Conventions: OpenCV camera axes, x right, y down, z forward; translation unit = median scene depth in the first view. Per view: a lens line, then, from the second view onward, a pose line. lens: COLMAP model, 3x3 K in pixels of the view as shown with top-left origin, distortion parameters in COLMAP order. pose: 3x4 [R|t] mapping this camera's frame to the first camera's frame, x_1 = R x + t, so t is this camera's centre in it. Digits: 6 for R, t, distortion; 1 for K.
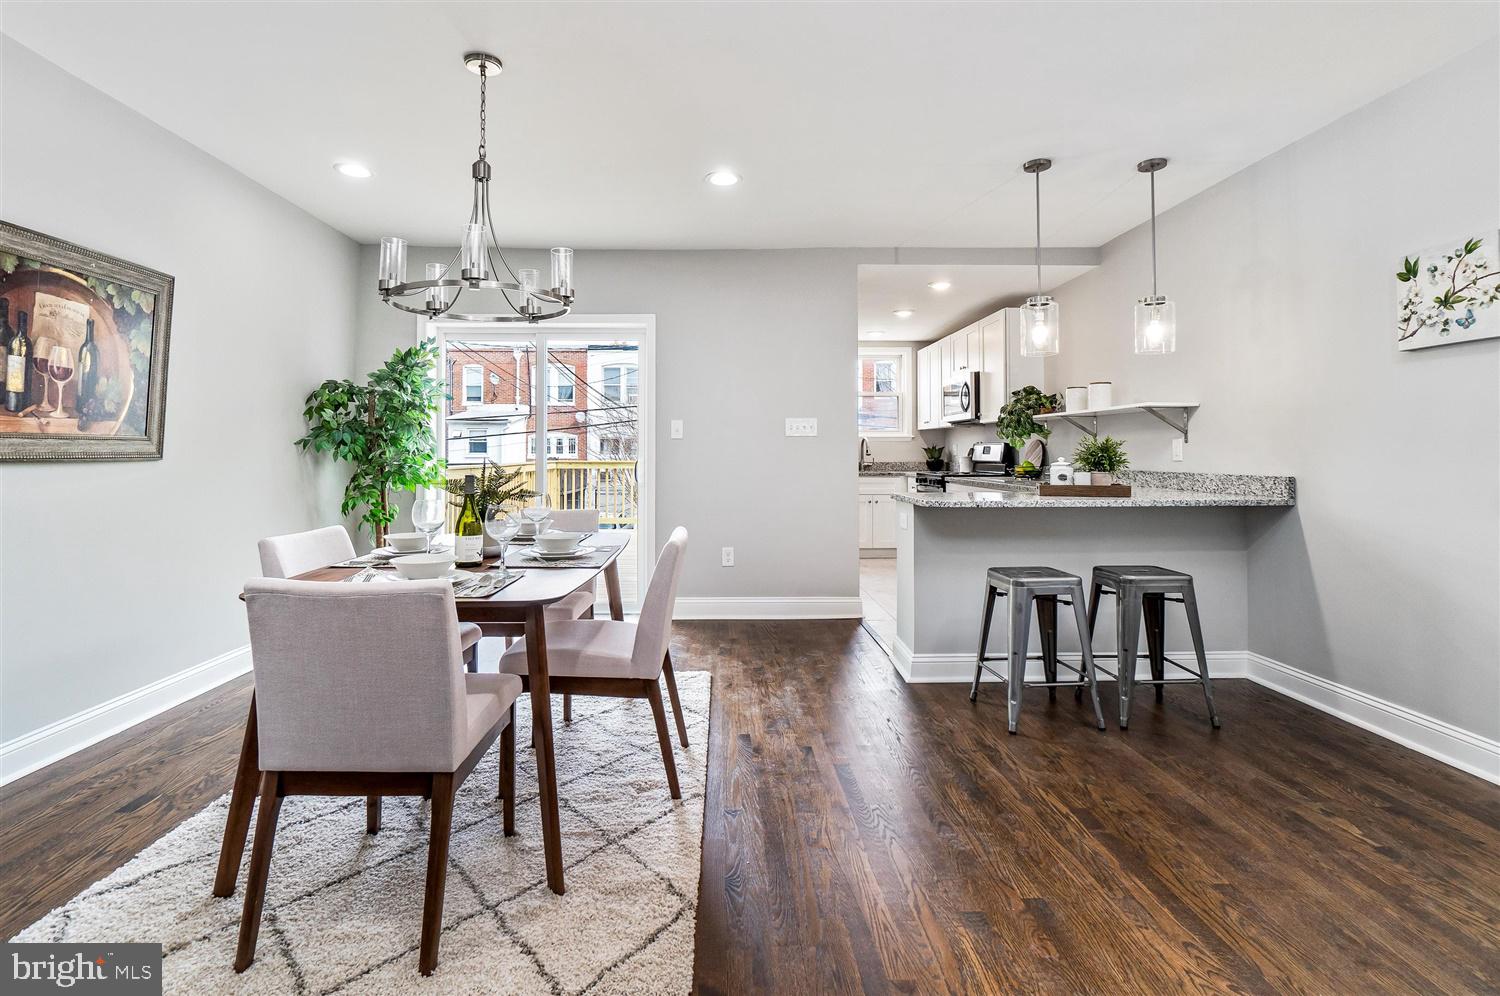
lens RADIAL K [[710.3, 0, 747.9], [0, 710.3, 436.7], [0, 0, 1]] dist [0.002222, 0.000372]
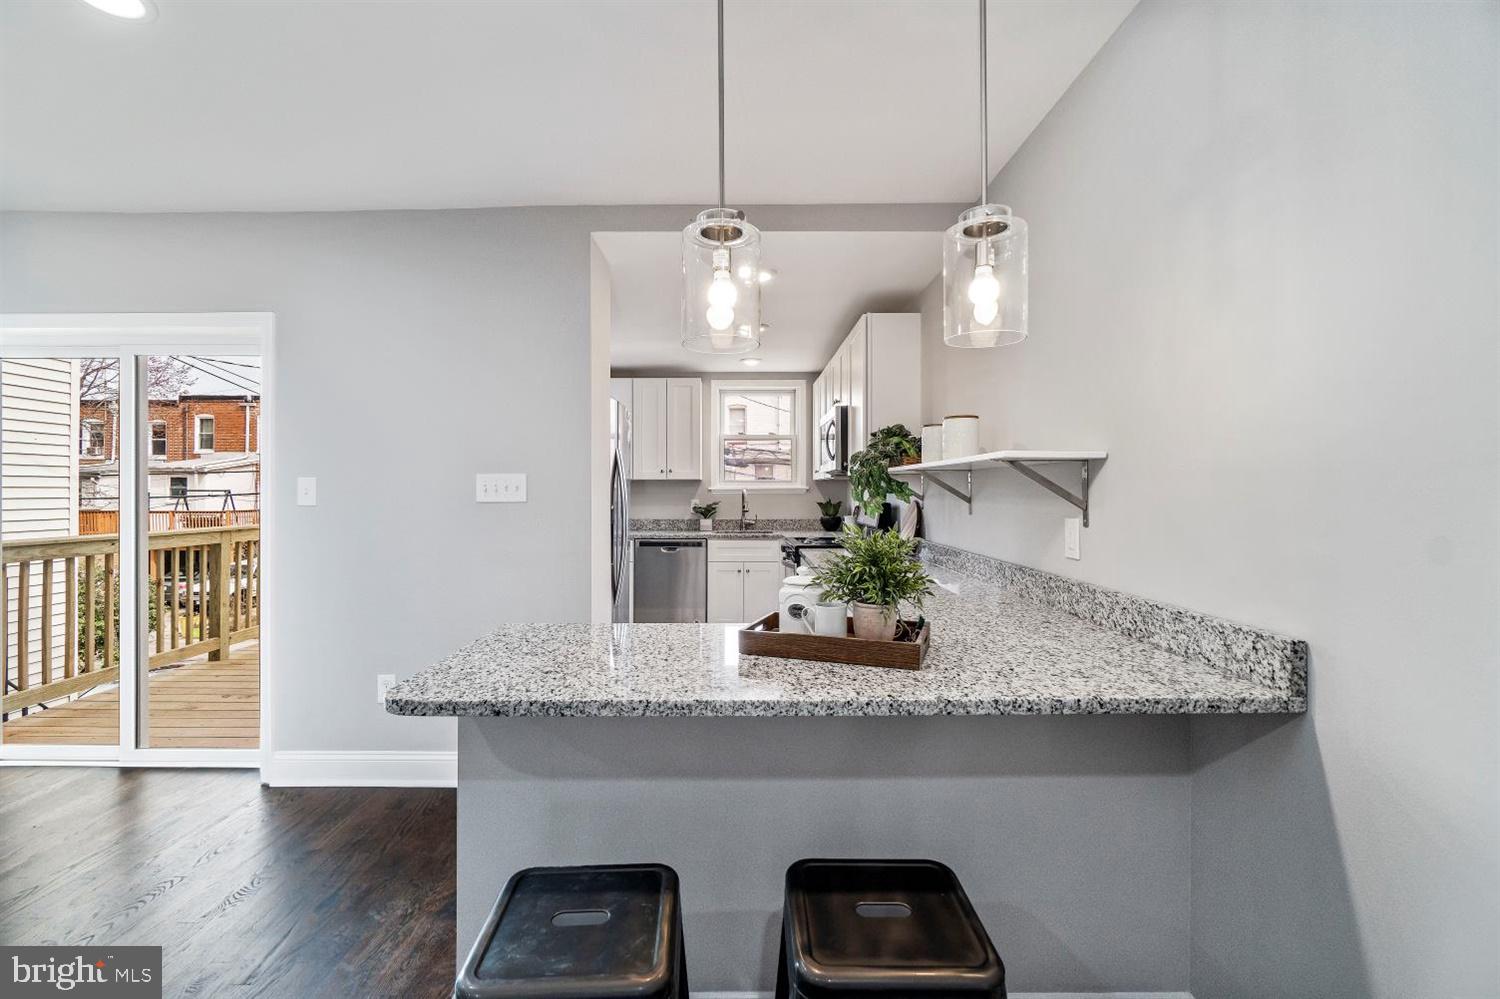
lens RADIAL K [[640.9, 0, 748.2], [0, 640.9, 491.4], [0, 0, 1]] dist [-0.001859, -0.000128]
pose [[0.999515, 0.000804, -0.031119, 0.424142], [-0.000059, 0.999714, 0.023918, -0.032513], [0.031130, -0.023905, 0.999229, 0.576240]]
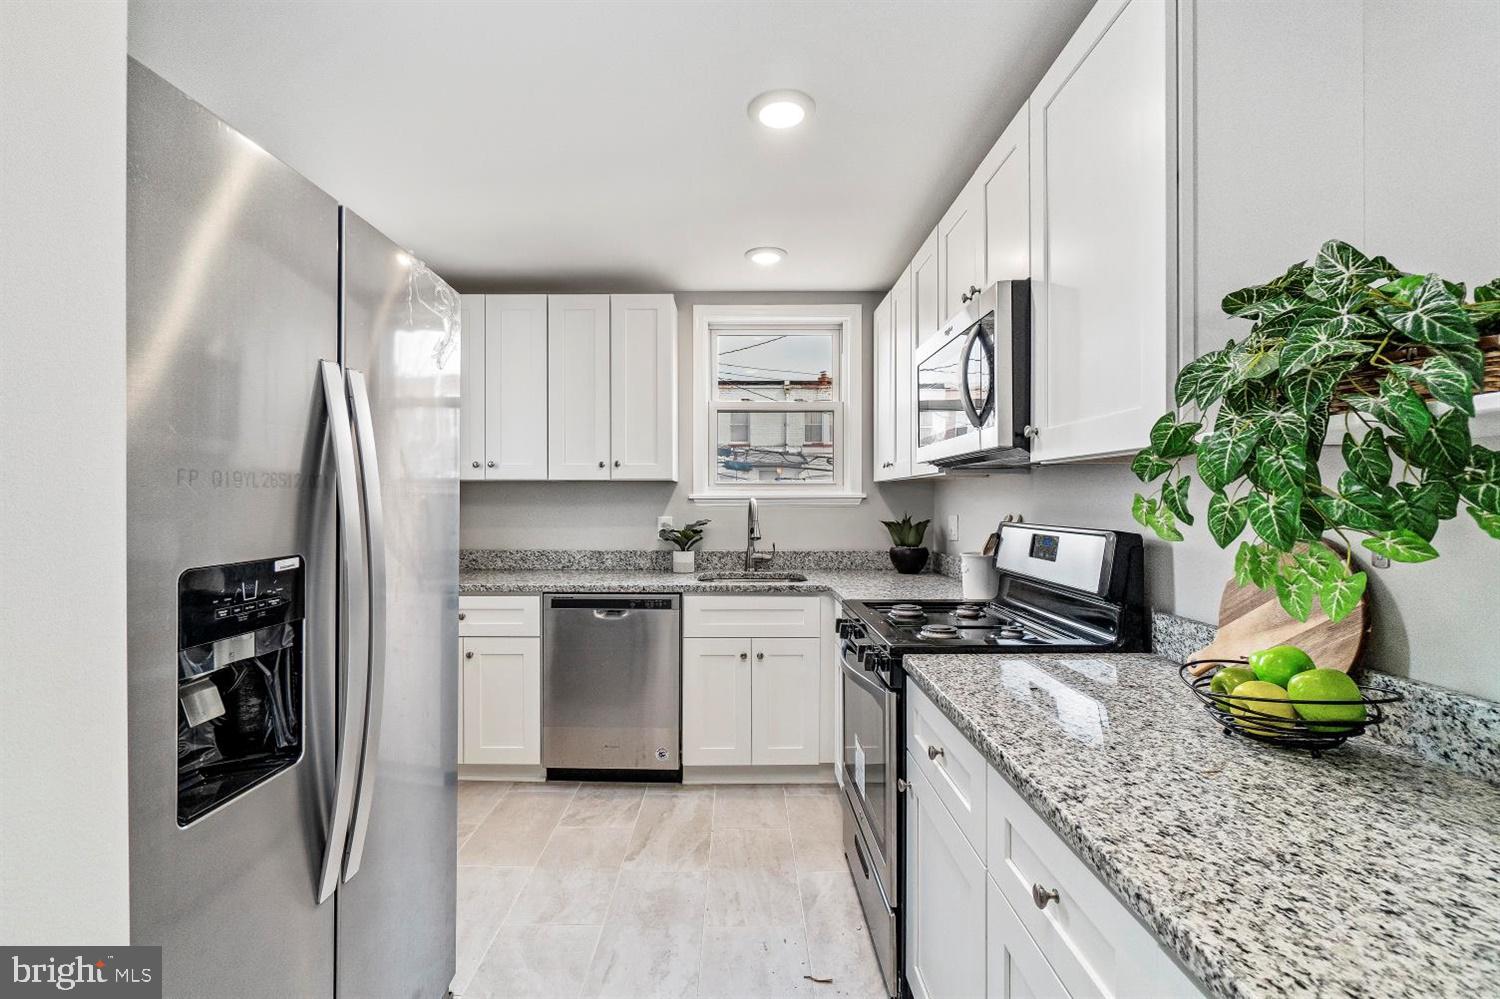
lens RADIAL K [[660.9, 0, 750.0], [0, 660.9, 499.5], [0, 0, 1]] dist [0.001387, 0.000517]
pose [[0.999481, 0.000445, -0.032198, 0.389473], [0.000307, 0.999727, 0.023348, -0.018301], [0.032199, -0.023346, 0.999209, 1.277950]]
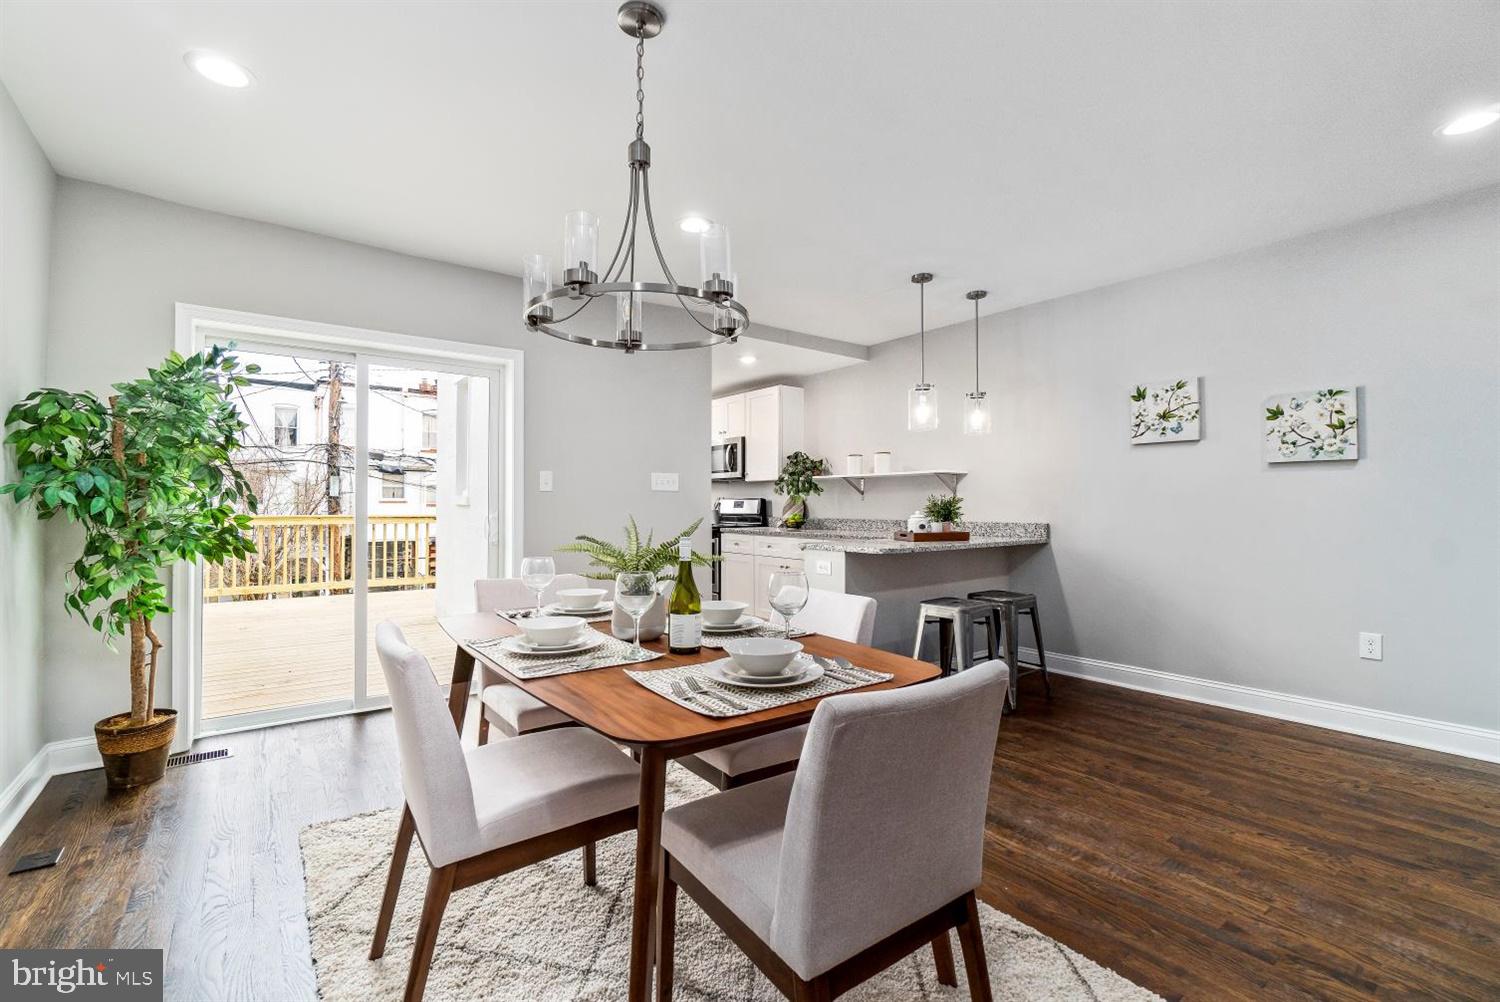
lens RADIAL K [[650.0, 0, 752.1], [0, 650.0, 497.4], [0, 0, 1]] dist [0.000598, 0.000270]
pose [[0.815783, 0.007932, 0.578304, -0.478624], [-0.013572, 0.999893, 0.005431, 0.002477], [-0.578199, -0.012280, 0.815803, 0.226624]]
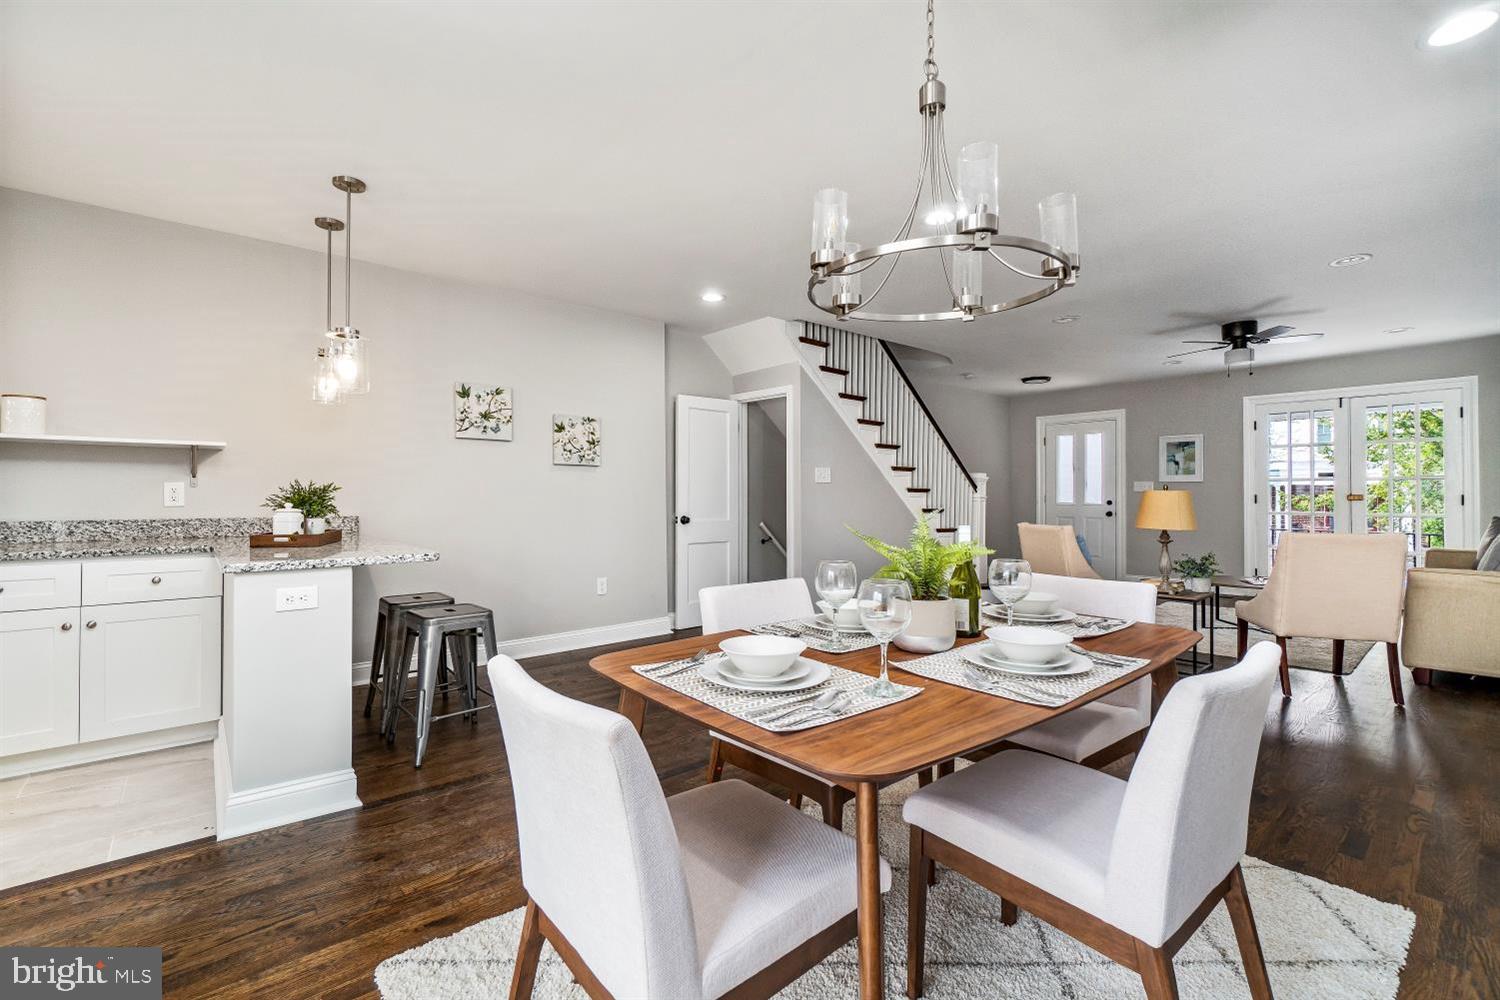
lens RADIAL K [[650.0, 0, 752.1], [0, 650.0, 496.4], [0, 0, 1]] dist [0.000598, 0.000270]
pose [[-0.614531, -0.002641, 0.788888, -0.555722], [-0.021294, 0.999686, -0.013241, 0.019009], [-0.788605, -0.024936, -0.614394, 1.057126]]
